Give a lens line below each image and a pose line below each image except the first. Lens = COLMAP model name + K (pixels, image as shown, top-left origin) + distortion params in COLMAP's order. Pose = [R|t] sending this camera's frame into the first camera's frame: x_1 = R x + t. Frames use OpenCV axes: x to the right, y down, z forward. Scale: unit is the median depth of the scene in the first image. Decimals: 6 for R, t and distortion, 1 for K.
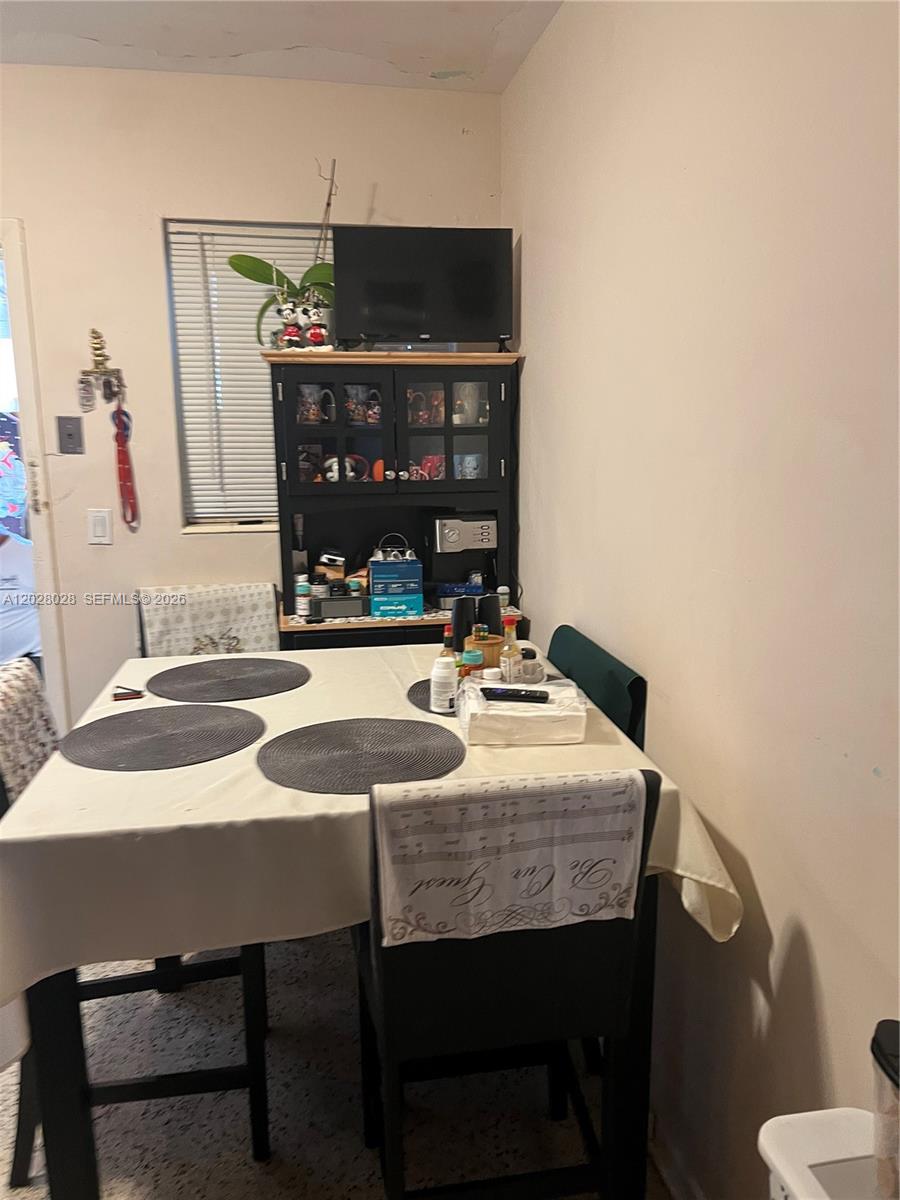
lens RADIAL K [[858.7, 0, 442.1], [0, 858.7, 602.9], [0, 0, 1]] dist [0.006987, -0.007365]
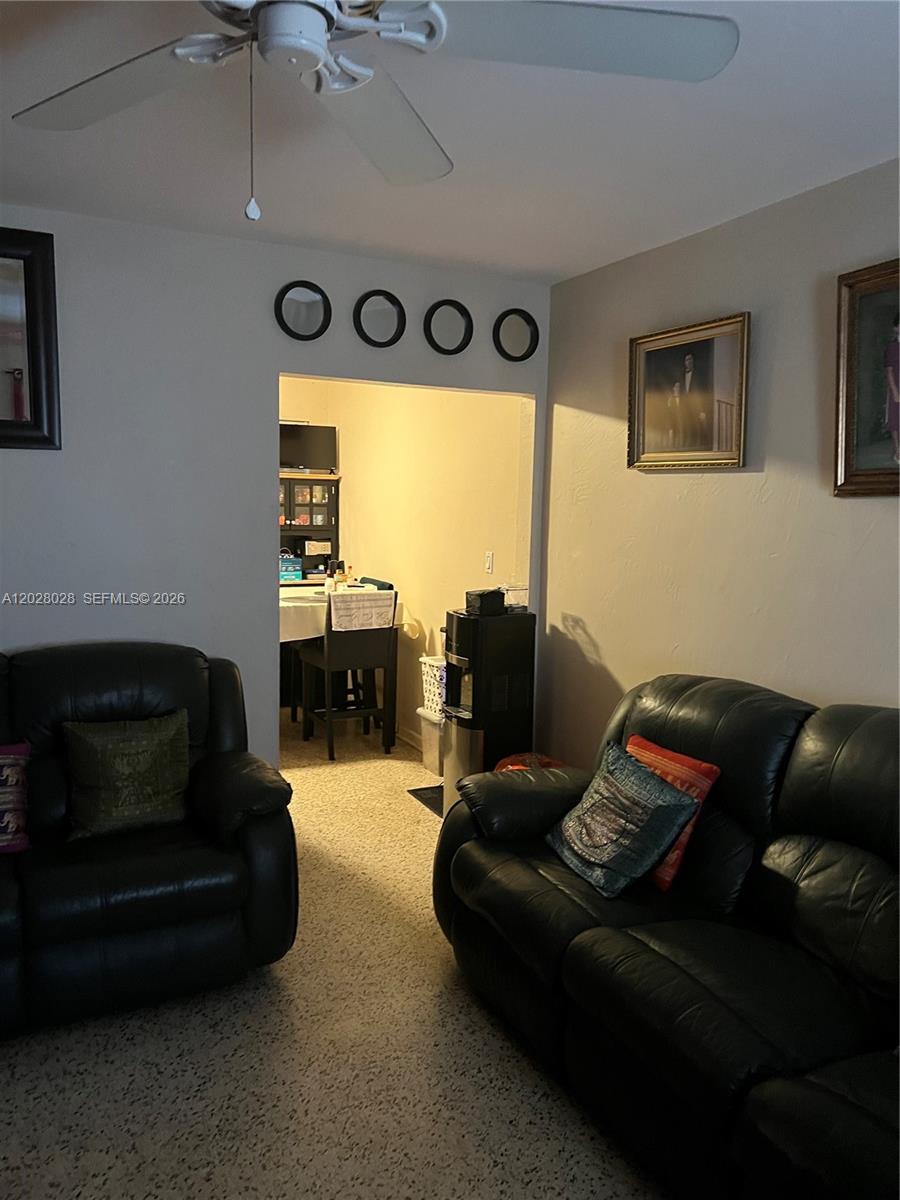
lens RADIAL K [[858.7, 0, 446.4], [0, 858.7, 598.2], [0, 0, 1]] dist [0.006987, -0.007365]
pose [[0.953587, 0.000408, 0.301117, -0.359895], [0.026747, 0.995931, -0.086054, 0.282563], [-0.299927, 0.090114, 0.949696, -1.404455]]
